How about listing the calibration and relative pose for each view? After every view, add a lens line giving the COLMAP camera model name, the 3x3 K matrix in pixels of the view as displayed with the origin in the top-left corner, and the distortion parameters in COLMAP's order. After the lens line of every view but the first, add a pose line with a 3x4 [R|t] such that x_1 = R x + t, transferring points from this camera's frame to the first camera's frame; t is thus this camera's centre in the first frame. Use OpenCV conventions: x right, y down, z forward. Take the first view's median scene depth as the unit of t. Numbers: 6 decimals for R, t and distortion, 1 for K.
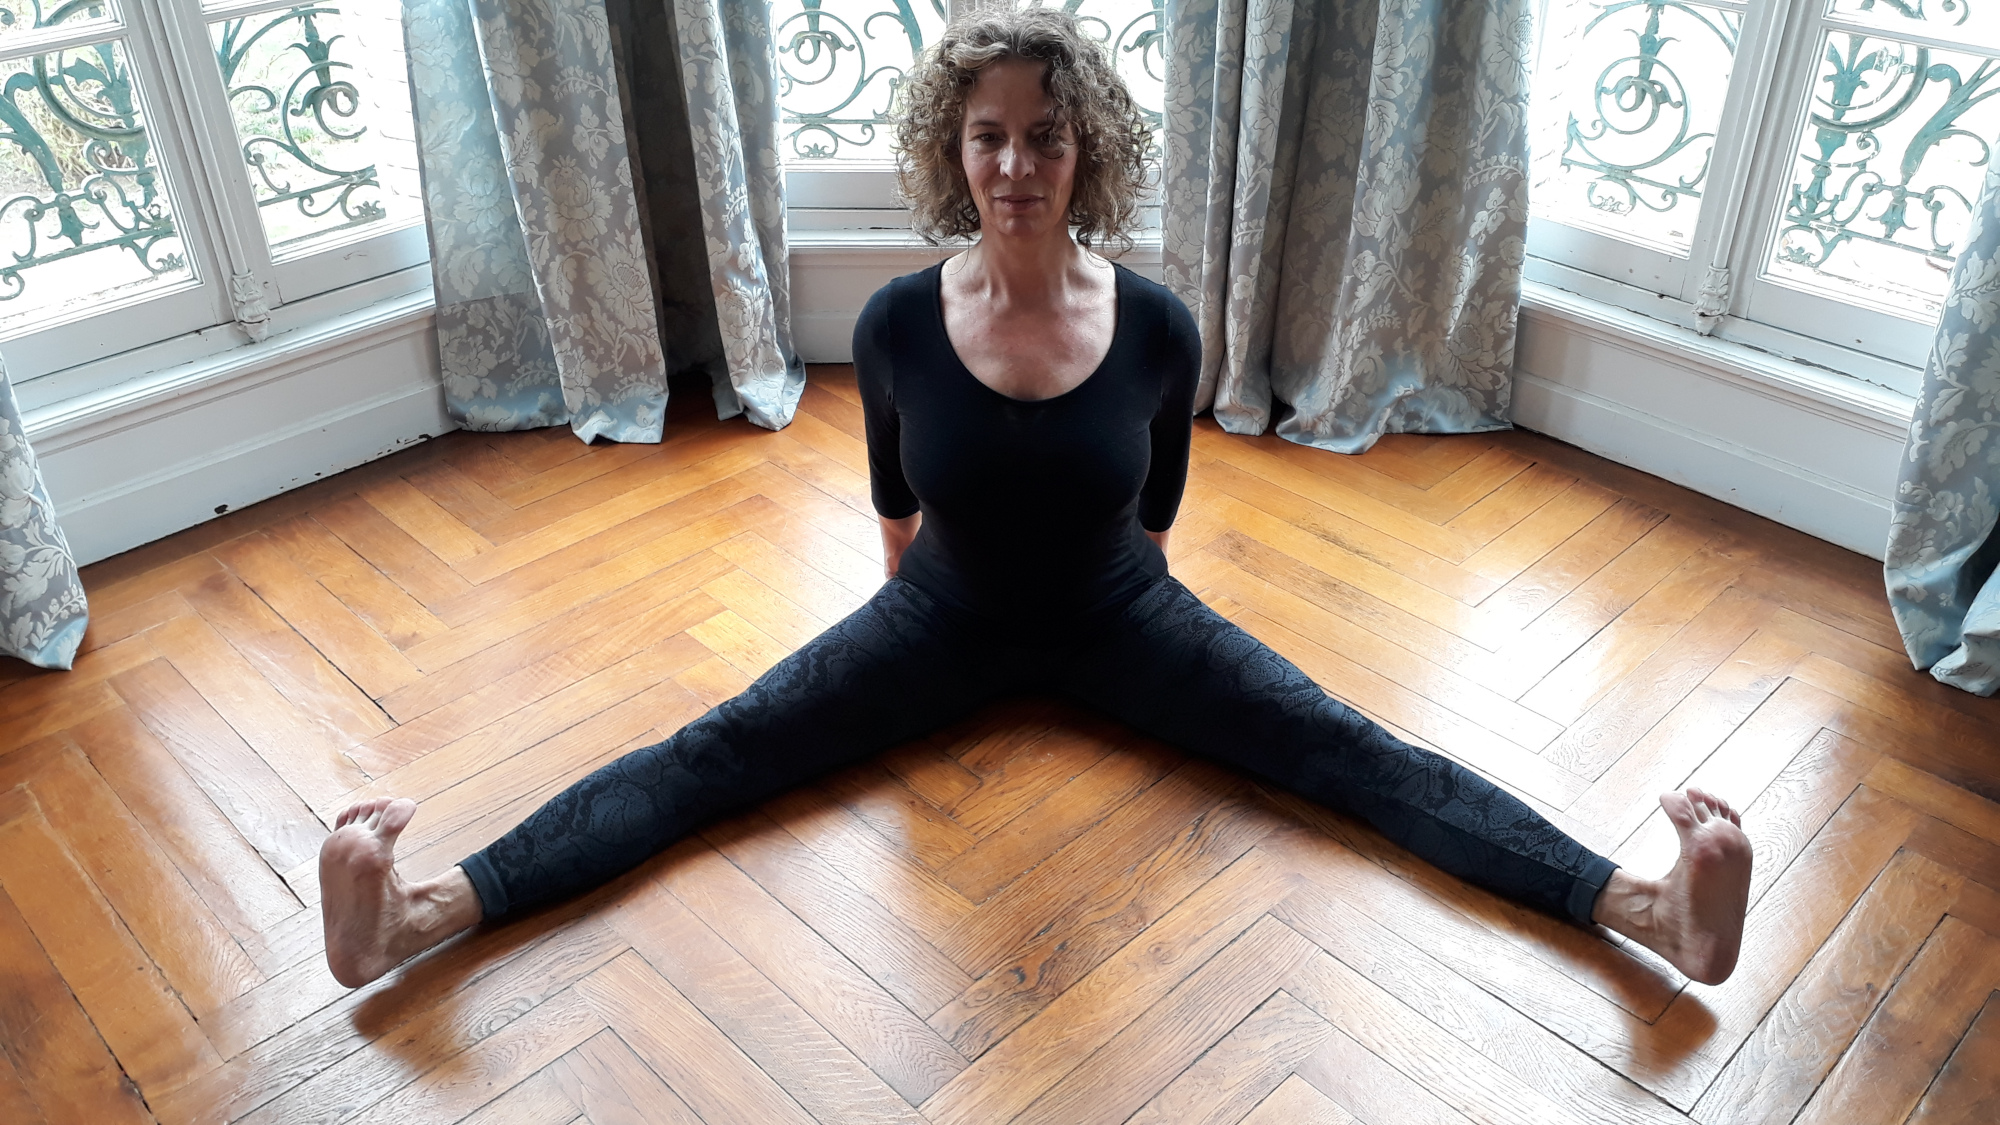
lens RADIAL K [[1592.3, 0, 1025.5], [0, 1592.3, 574.7], [0, 0, 1]] dist [0.068899, -0.119990]
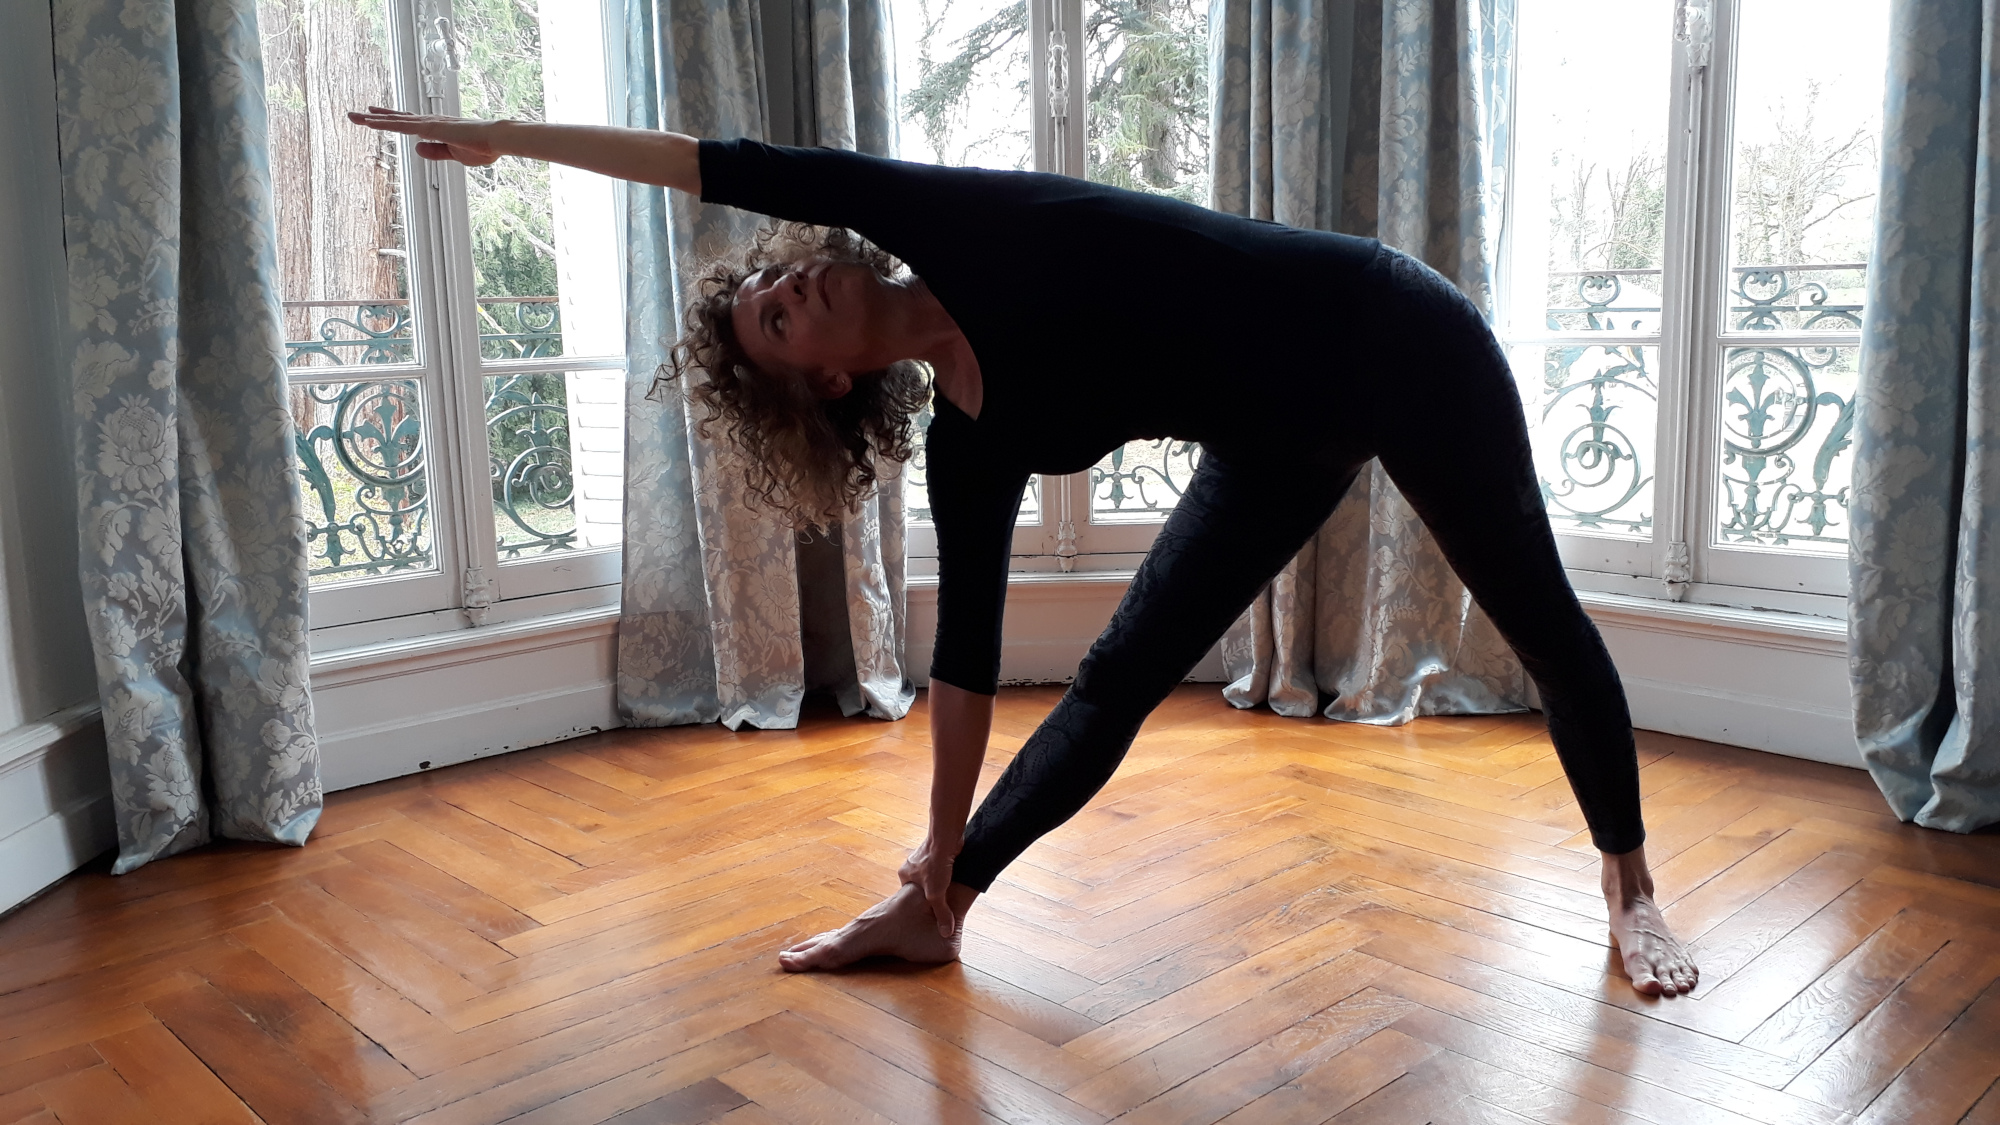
lens RADIAL K [[1592.3, 0, 1021.6], [0, 1592.3, 562.5], [0, 0, 1]] dist [0.068899, -0.119990]
pose [[0.999703, -0.015659, -0.018699, -0.042219], [0.006794, 0.915132, -0.403096, 0.298095], [0.023424, 0.402849, 0.914967, -0.118320]]
